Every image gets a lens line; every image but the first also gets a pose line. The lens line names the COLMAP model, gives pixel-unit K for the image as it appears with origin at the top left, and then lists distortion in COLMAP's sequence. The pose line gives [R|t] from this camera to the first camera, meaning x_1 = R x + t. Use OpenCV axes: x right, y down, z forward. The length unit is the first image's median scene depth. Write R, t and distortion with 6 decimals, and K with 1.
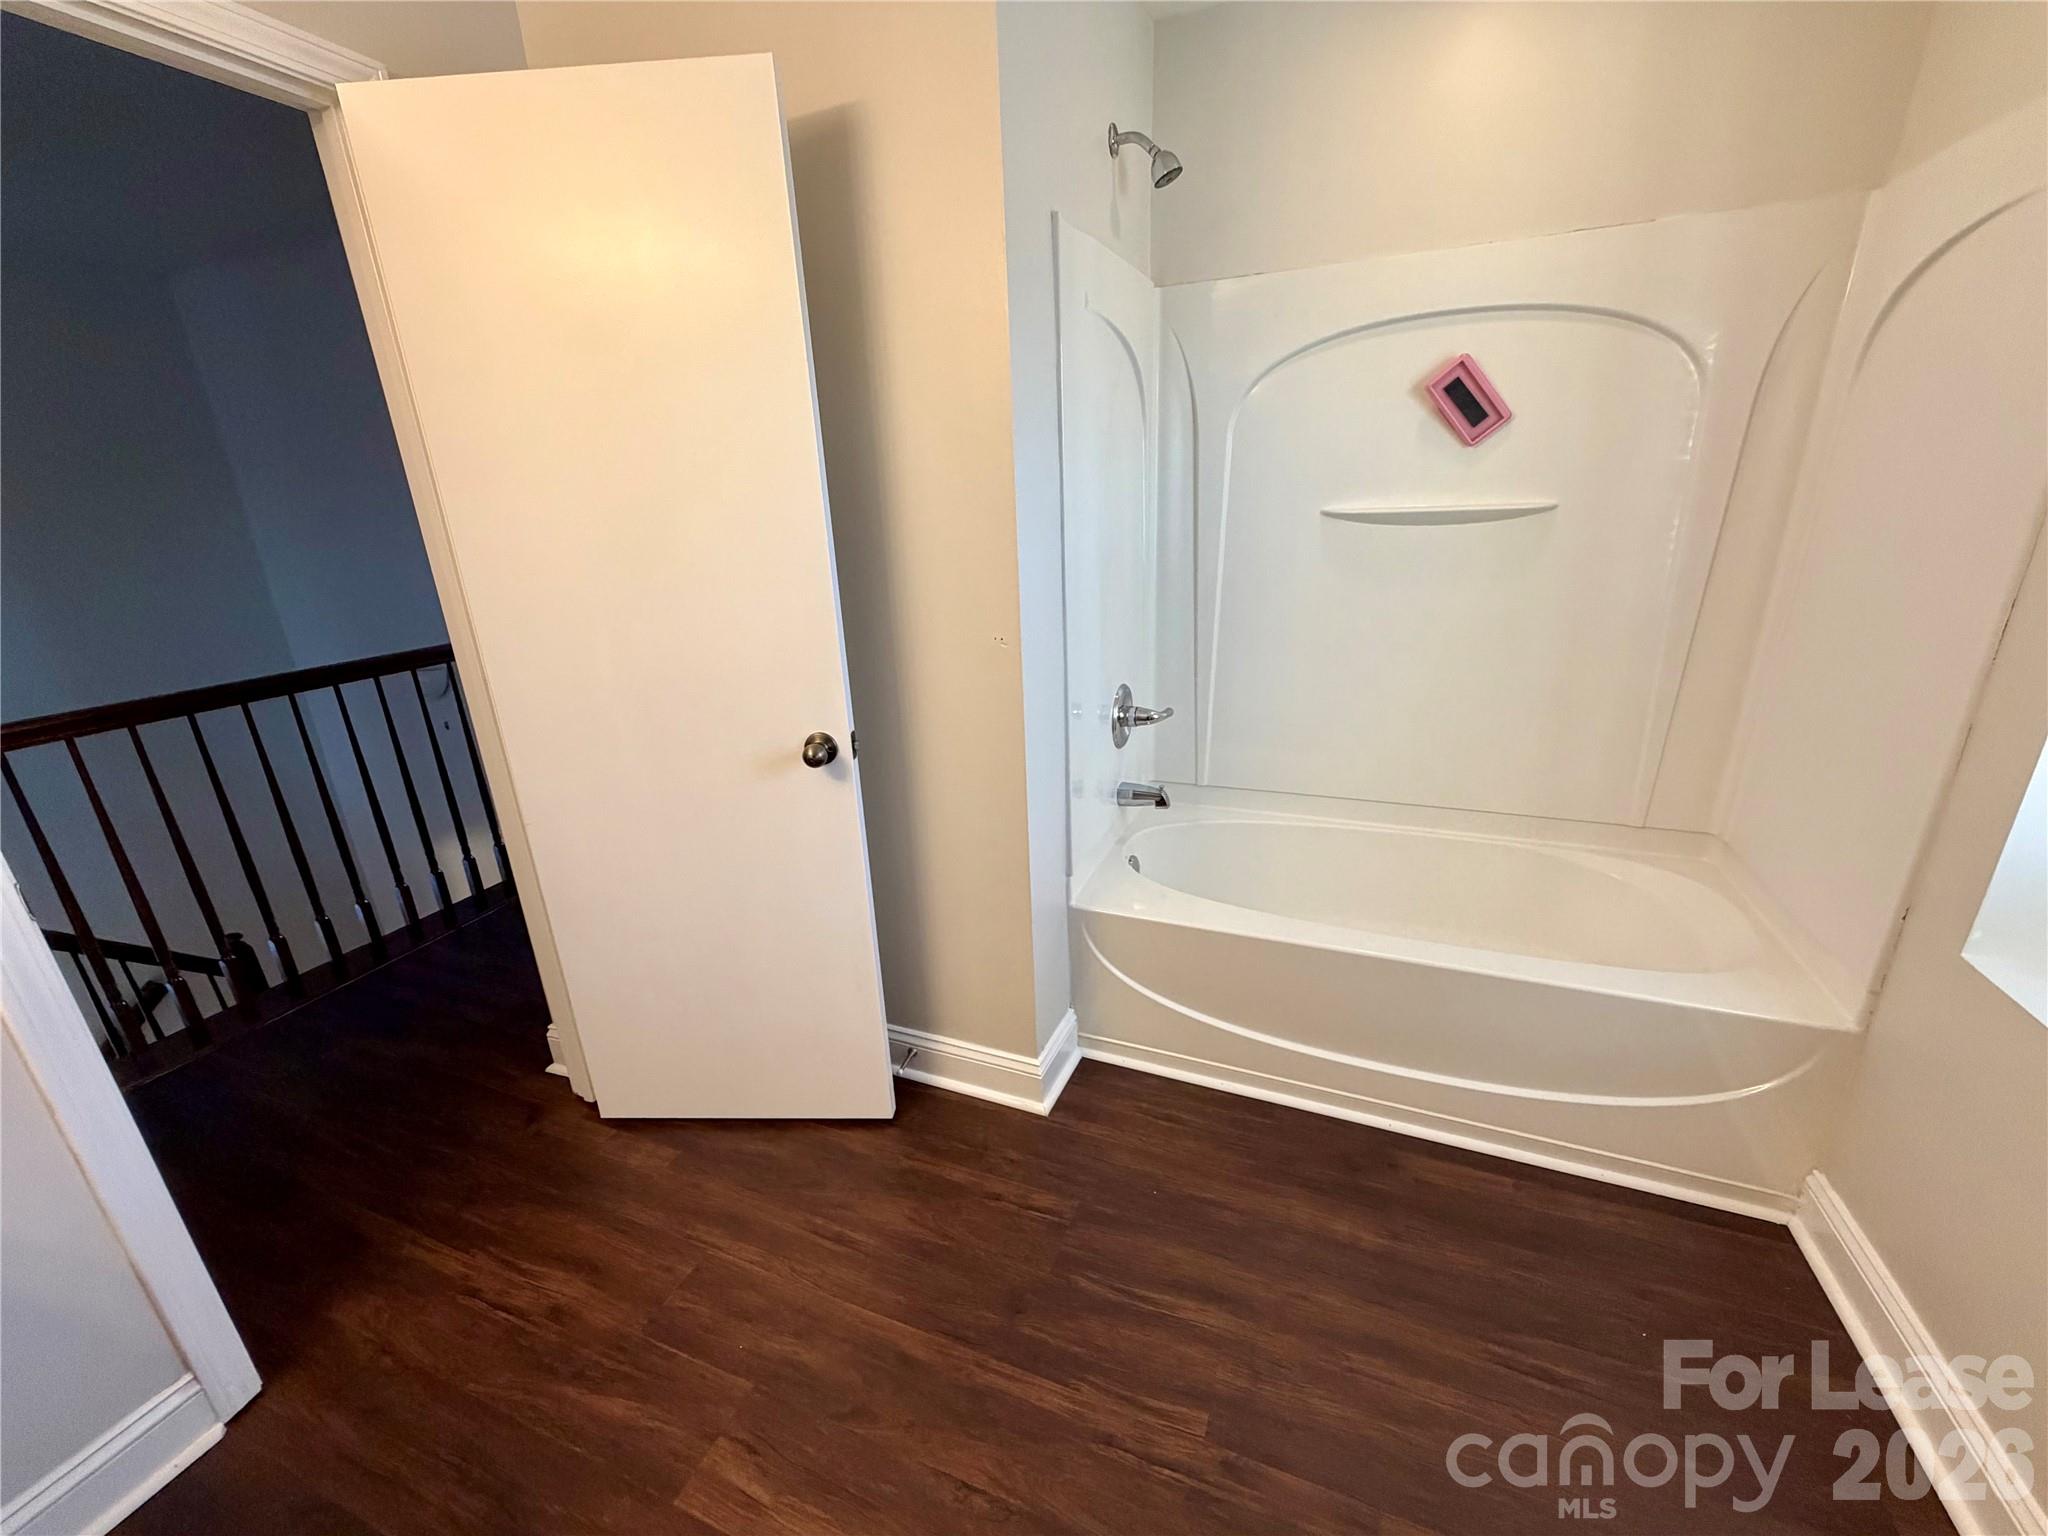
lens RADIAL K [[815.6, 0, 1022.6], [0, 815.6, 778.5], [0, 0, 1]] dist [0.000833, -0.000613]
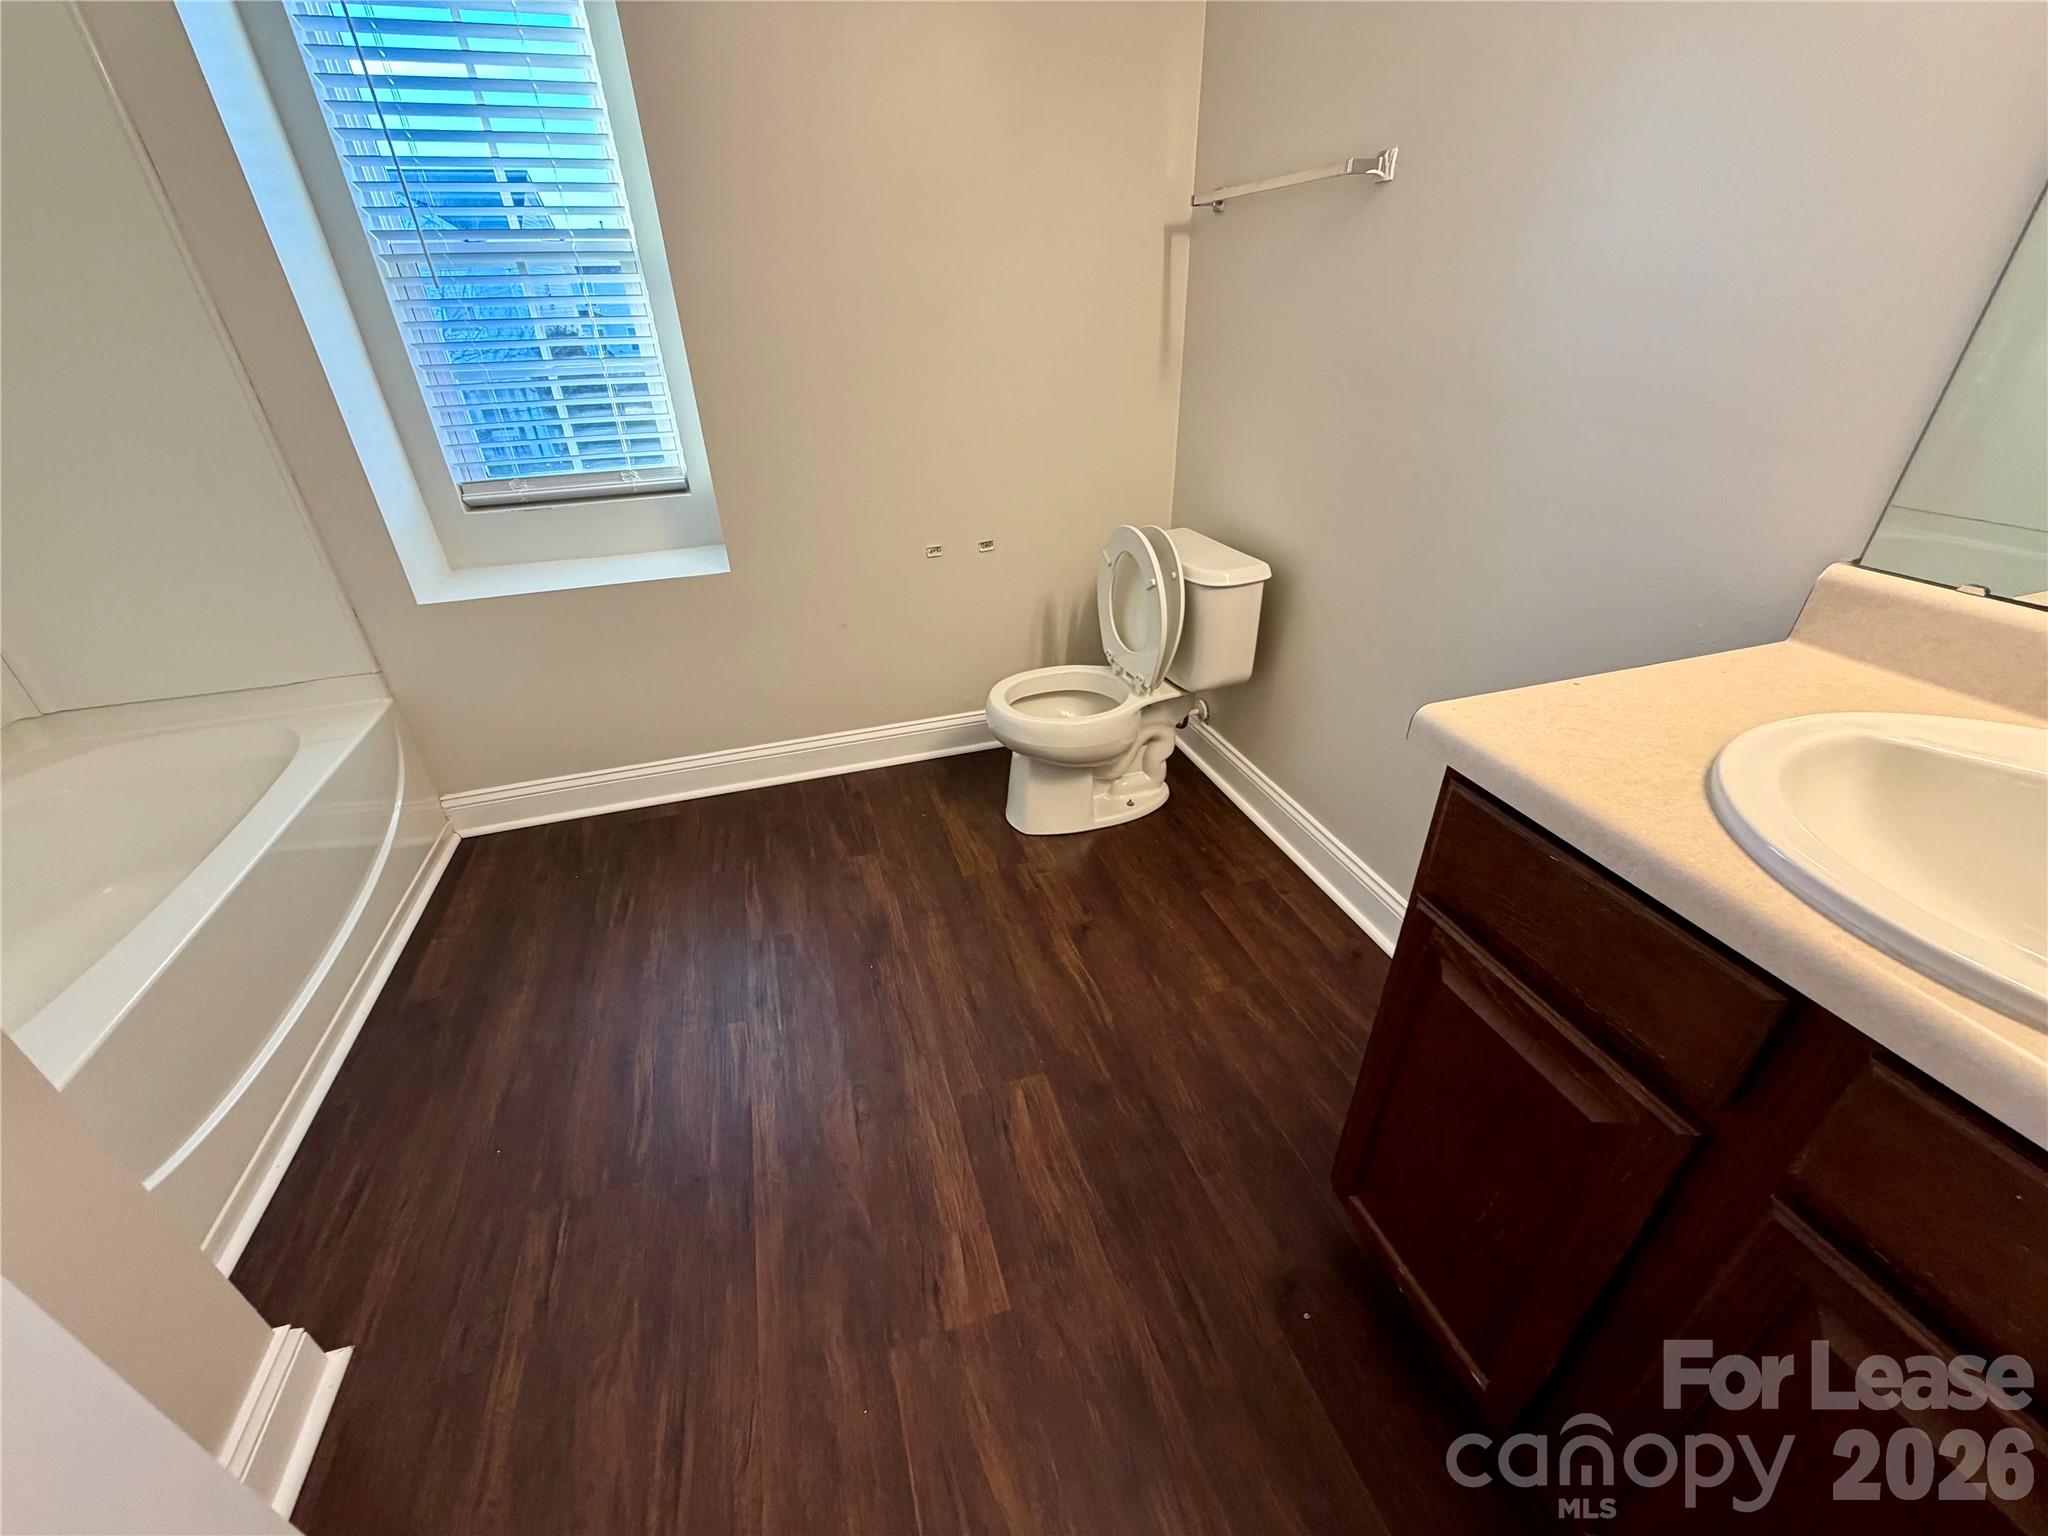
lens RADIAL K [[815.6, 0, 1017.3], [0, 815.6, 768.4], [0, 0, 1]] dist [0.000833, -0.000613]
pose [[-0.632808, -0.337168, 0.697045, -0.760741], [0.301995, 0.721454, 0.623140, -0.181639], [-0.712989, 0.604832, -0.354719, 0.792306]]
